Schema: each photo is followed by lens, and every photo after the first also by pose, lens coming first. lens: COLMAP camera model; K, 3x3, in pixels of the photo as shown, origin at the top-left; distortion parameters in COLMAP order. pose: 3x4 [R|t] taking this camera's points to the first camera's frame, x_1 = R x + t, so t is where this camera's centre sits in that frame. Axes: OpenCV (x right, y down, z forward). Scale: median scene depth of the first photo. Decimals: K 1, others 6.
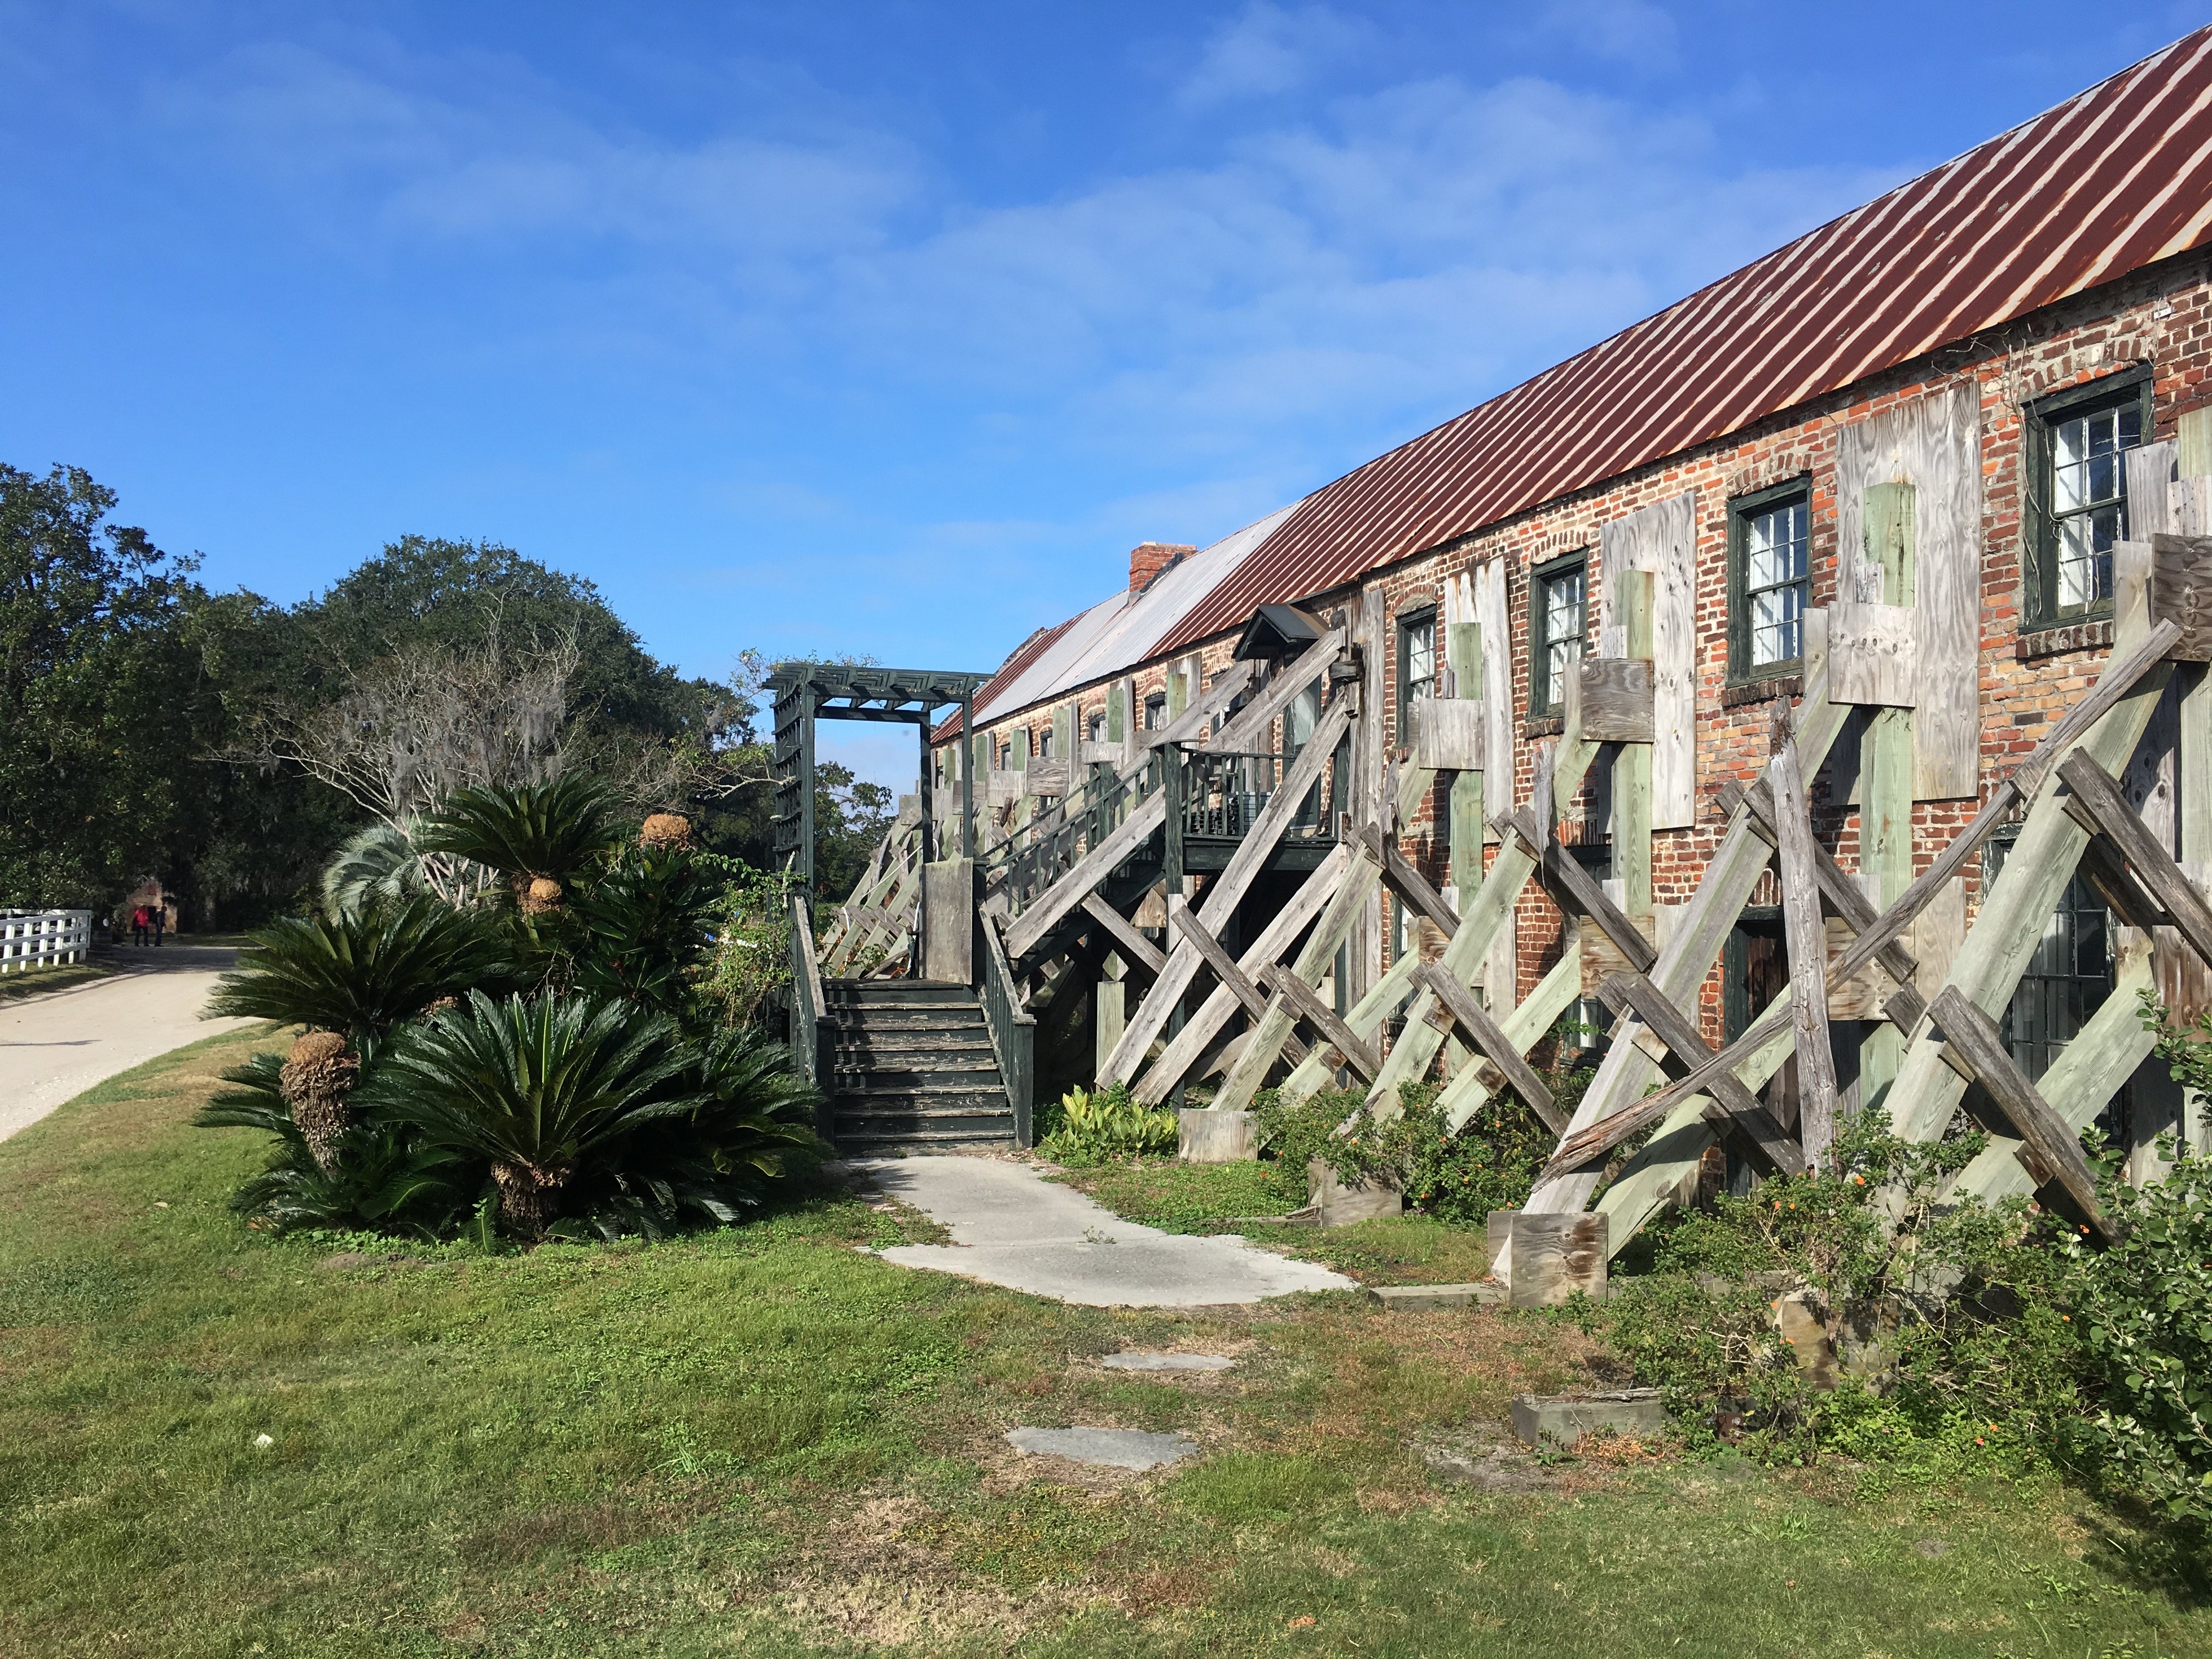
lens RADIAL K [[1875.1, 0, 1106.0], [0, 1875.1, 829.5], [0, 0, 1]] dist [0.018396, -0.006765]
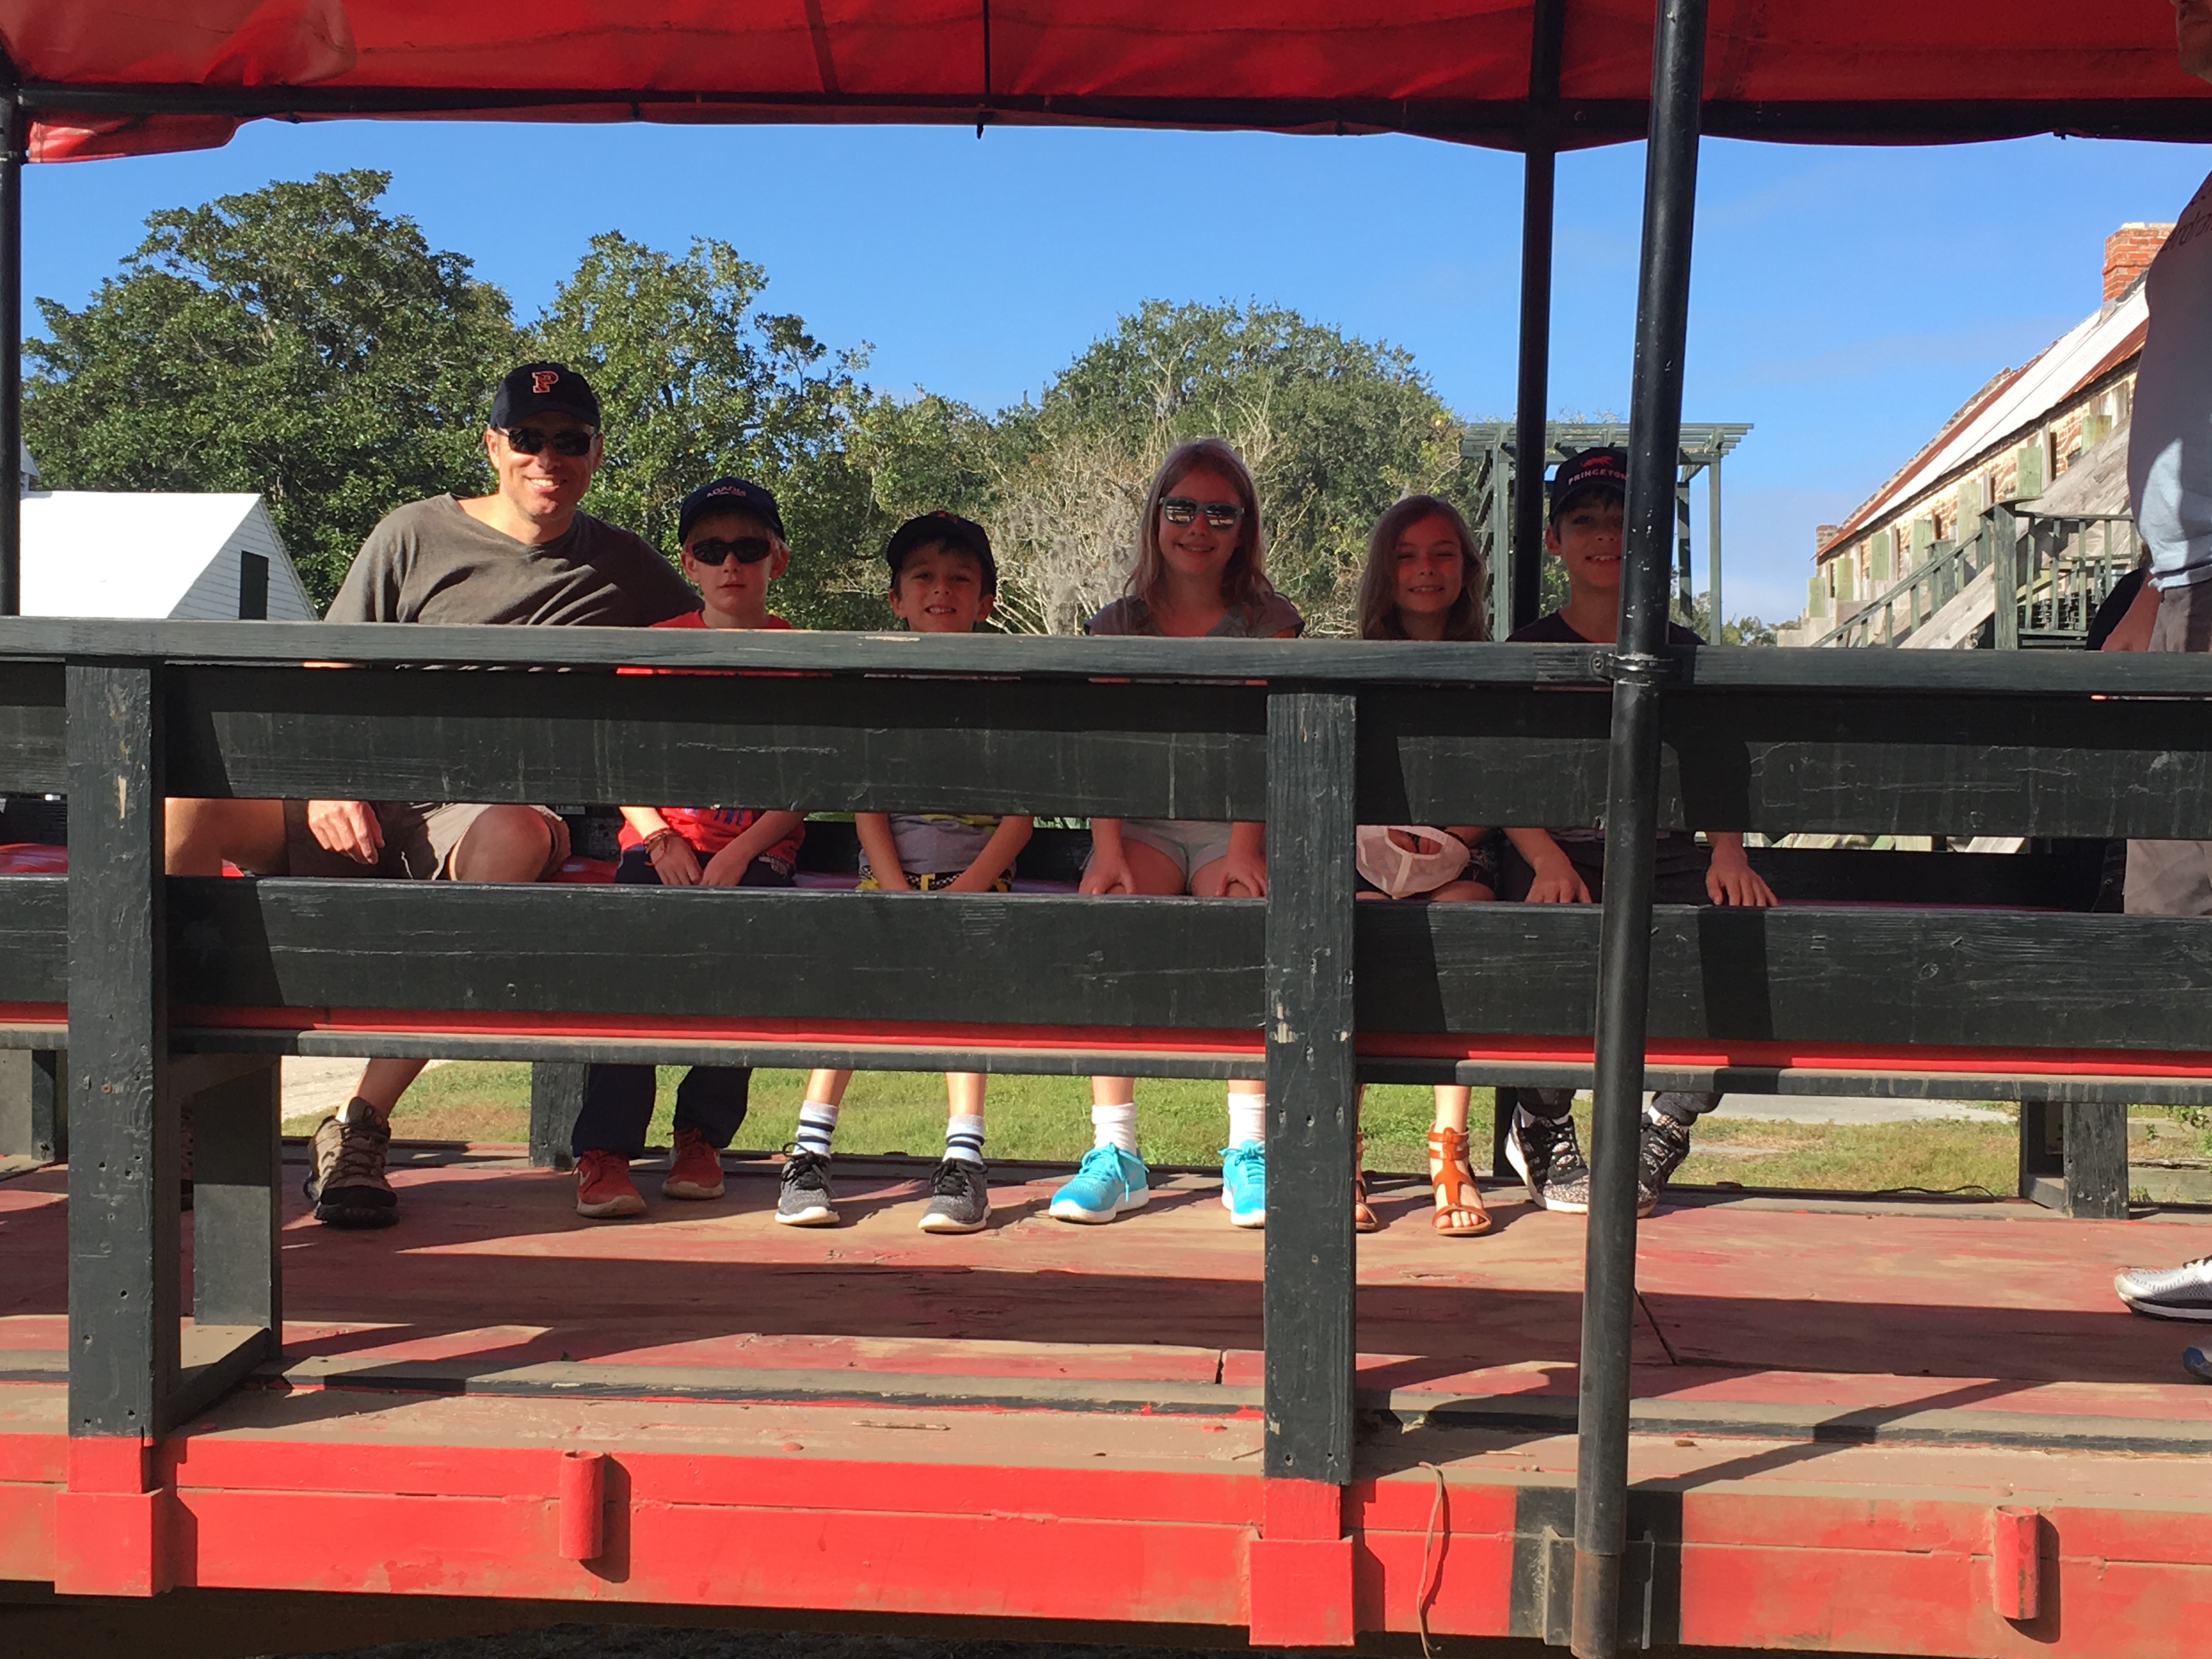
lens RADIAL K [[3062.8, 0, 1106.0], [0, 3062.8, 829.5], [0, 0, 1]] dist [0.041302, -0.045269]
pose [[0.926229, -0.004704, -0.376933, 0.061197], [0.014783, 0.999606, 0.023850, 0.017429], [0.376672, -0.027663, 0.925933, -0.088691]]
